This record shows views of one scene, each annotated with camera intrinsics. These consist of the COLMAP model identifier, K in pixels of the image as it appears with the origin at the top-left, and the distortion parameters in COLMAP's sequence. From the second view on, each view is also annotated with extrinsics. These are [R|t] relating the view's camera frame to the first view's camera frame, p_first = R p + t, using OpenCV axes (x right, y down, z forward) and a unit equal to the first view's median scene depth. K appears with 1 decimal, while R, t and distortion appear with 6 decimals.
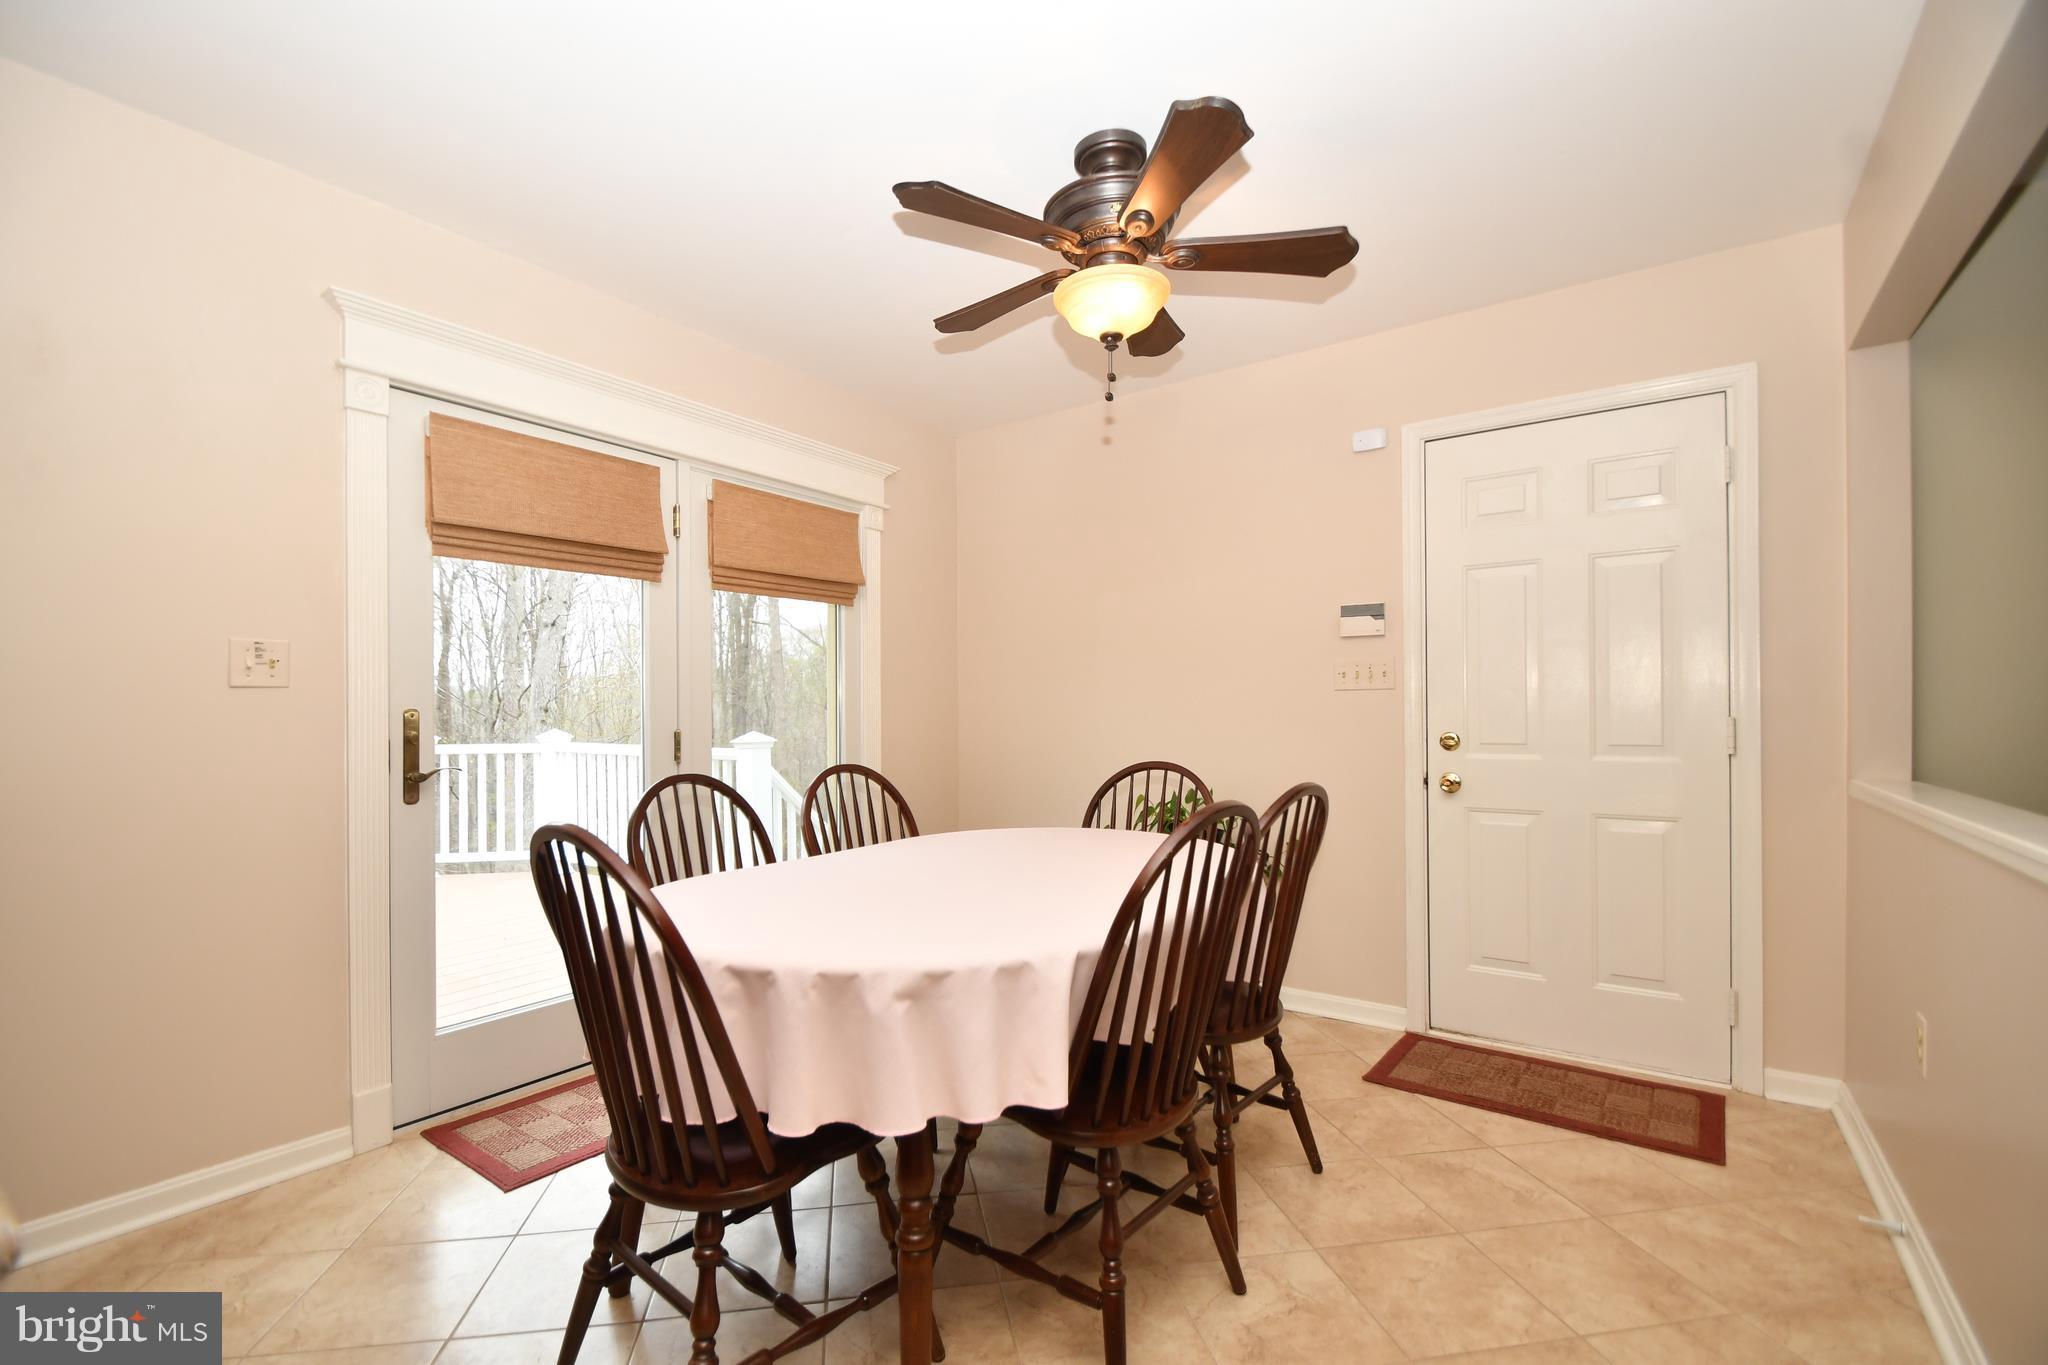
lens RADIAL K [[904.1, 0, 1003.5], [0, 904.1, 698.9], [0, 0, 1]] dist [-0.003654, -0.005198]
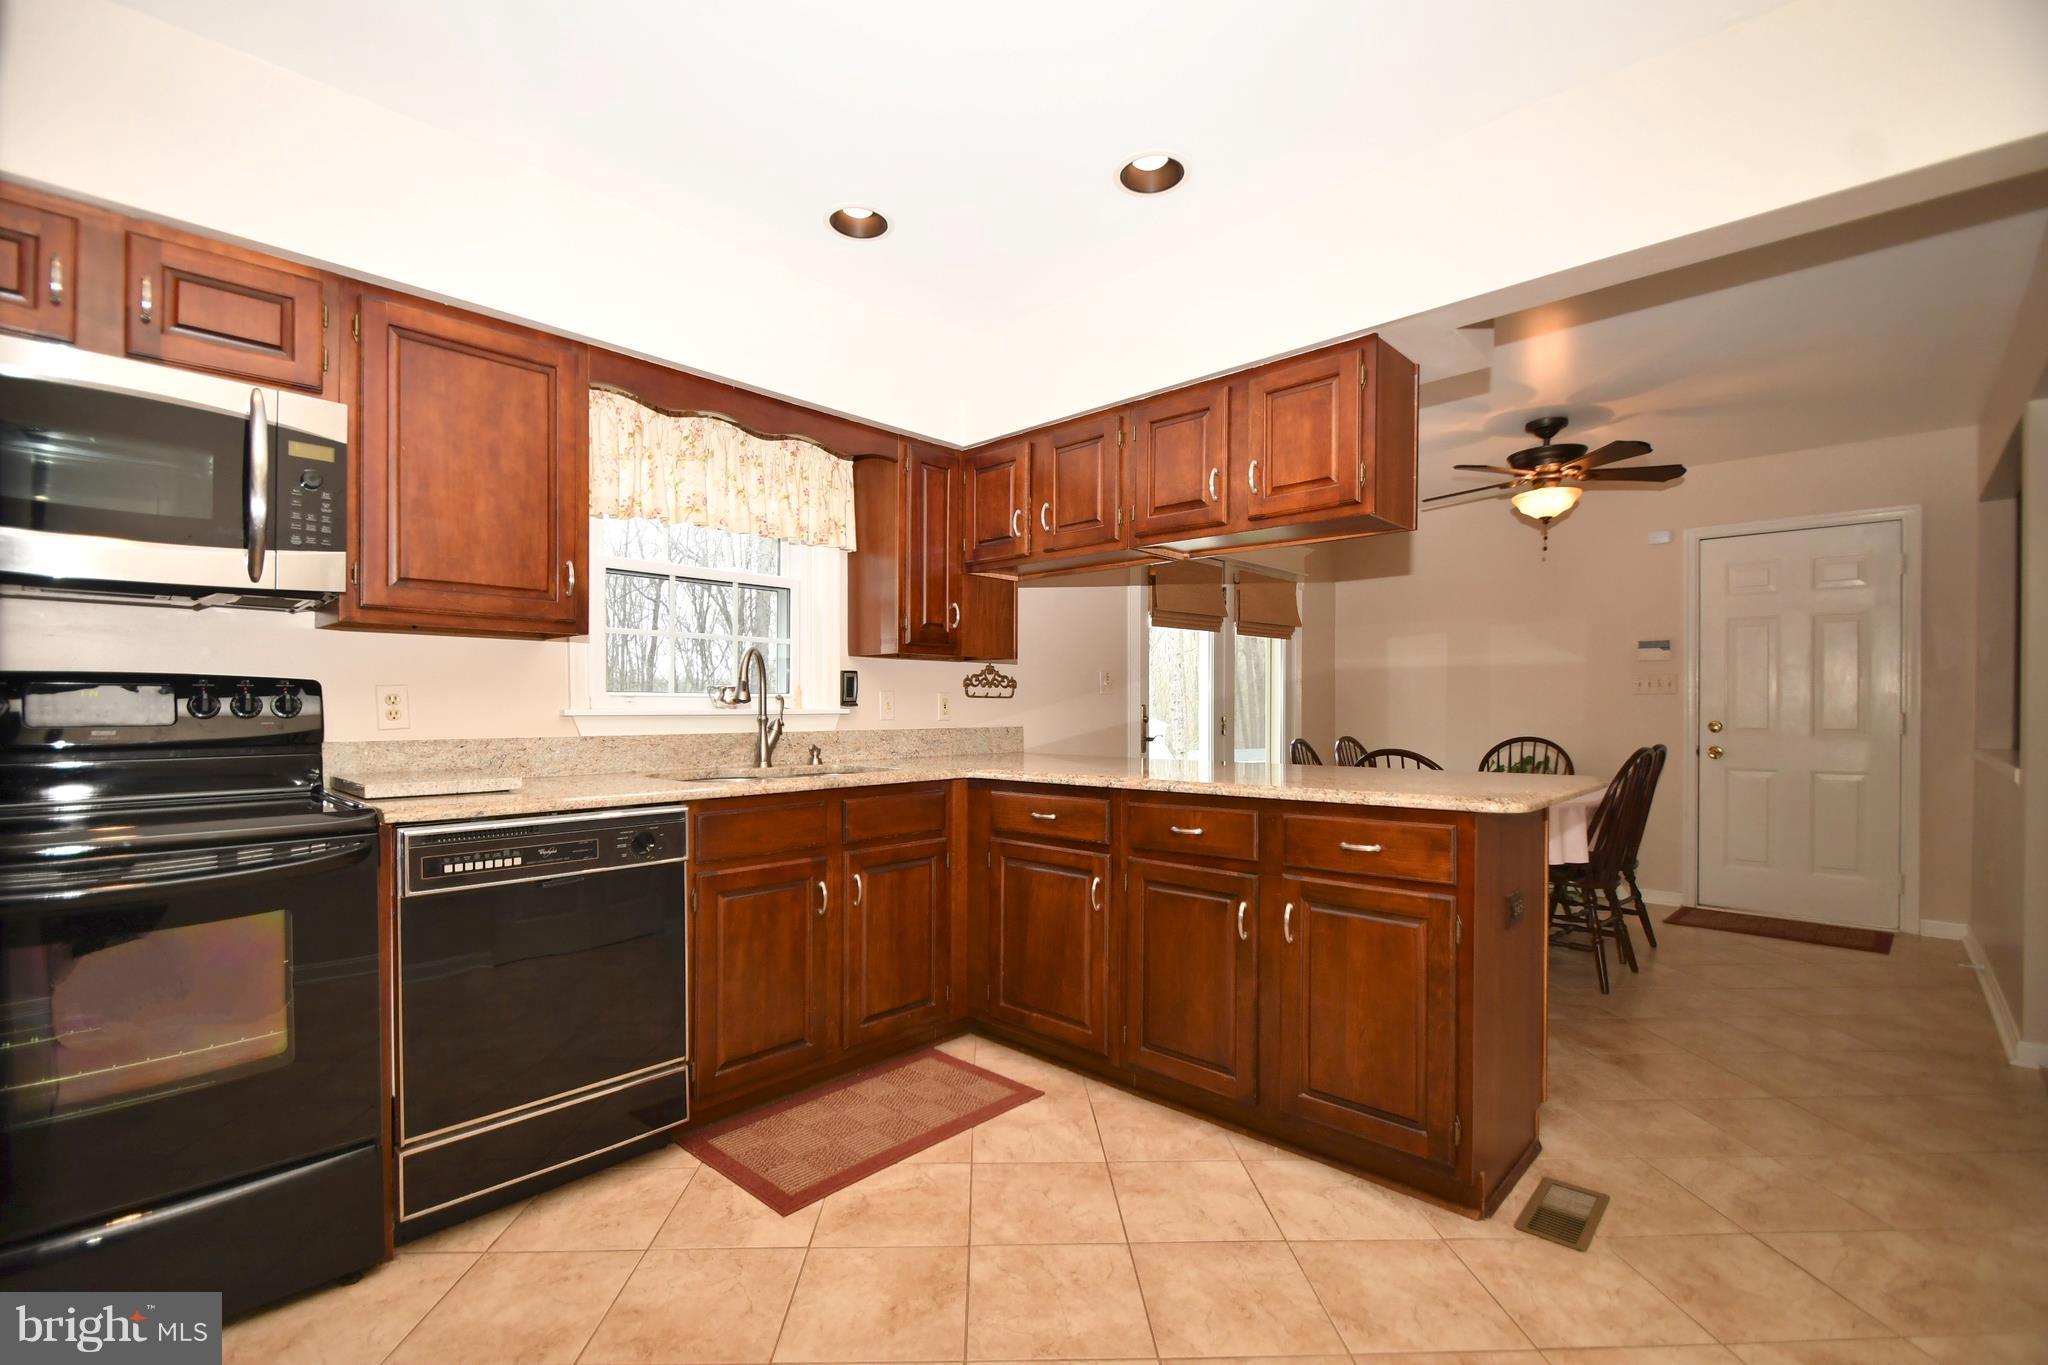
lens RADIAL K [[904.1, 0, 1019.5], [0, 904.1, 699.9], [0, 0, 1]] dist [-0.003654, -0.005198]
pose [[0.990651, 0.003632, -0.136372, -0.562230], [-0.001737, 0.999900, 0.014017, -0.022526], [0.136410, -0.013649, 0.990558, -0.830191]]
